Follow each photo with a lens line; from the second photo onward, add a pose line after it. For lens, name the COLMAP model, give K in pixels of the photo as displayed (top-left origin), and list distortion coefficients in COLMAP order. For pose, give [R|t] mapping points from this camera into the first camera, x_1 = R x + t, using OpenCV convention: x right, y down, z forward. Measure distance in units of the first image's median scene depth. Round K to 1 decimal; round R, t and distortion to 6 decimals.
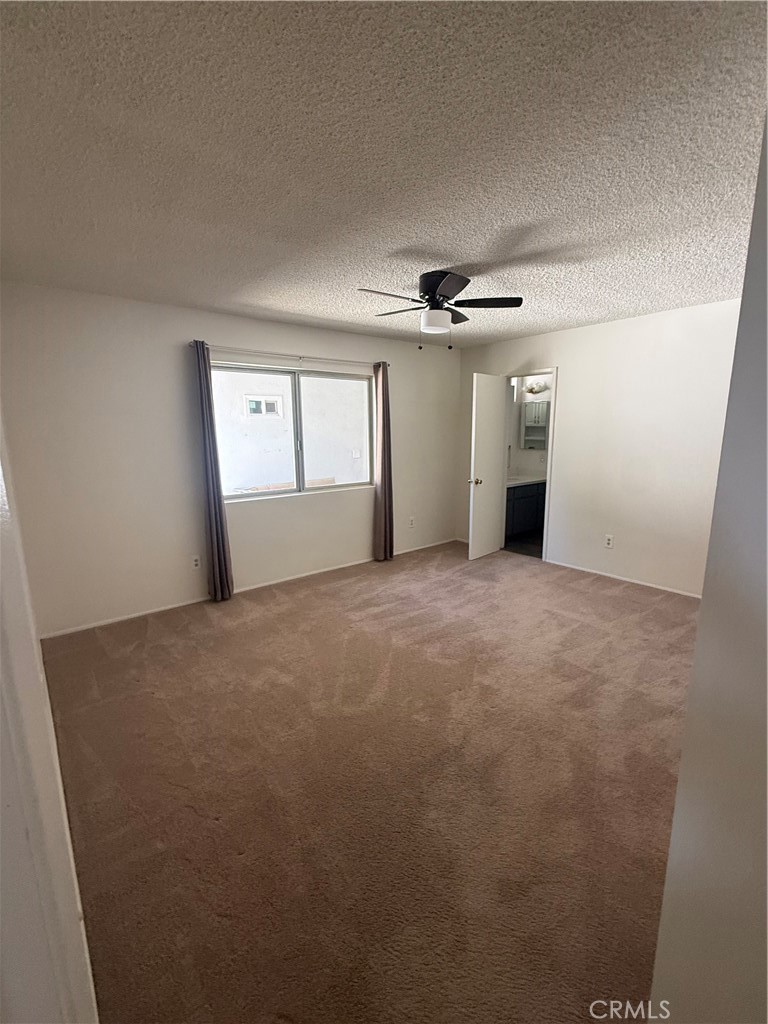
lens RADIAL K [[453.2, 0, 384.0], [0, 453.2, 512.0], [0, 0, 1]] dist [-0.002706, 0.000559]
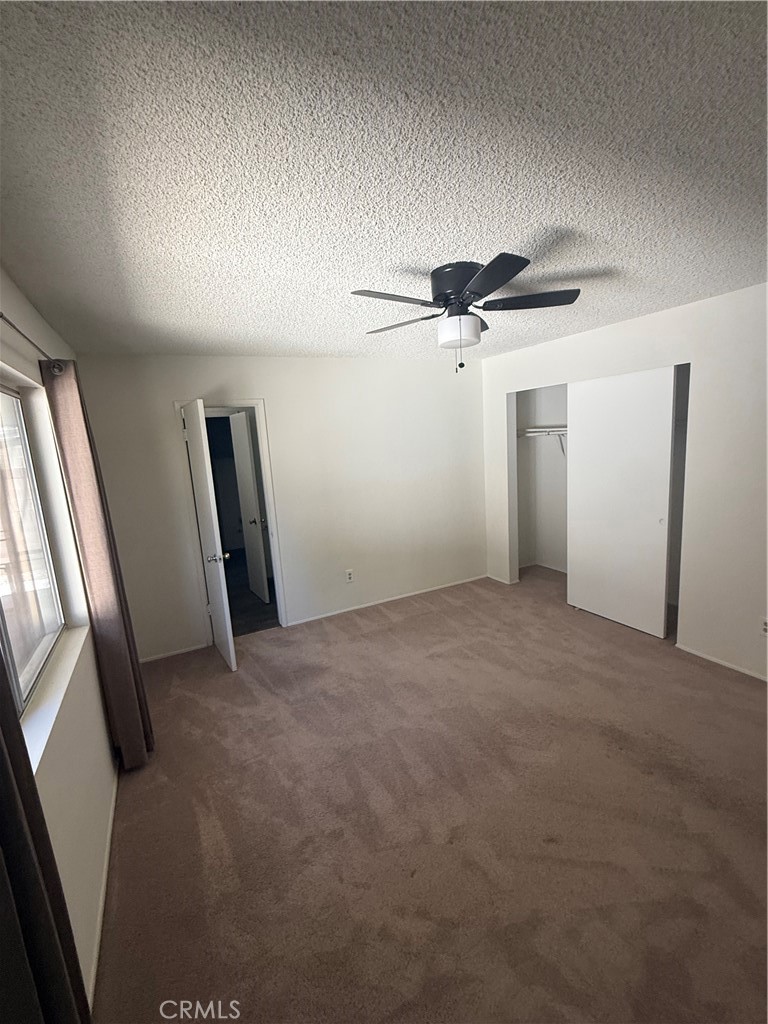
lens RADIAL K [[453.2, 0, 384.0], [0, 453.2, 512.0], [0, 0, 1]] dist [-0.002706, 0.000559]
pose [[0.236752, -0.170436, 0.956504, -0.463598], [0.252370, 0.961488, 0.108858, -0.178058], [-0.938221, 0.215621, 0.270647, 0.714801]]
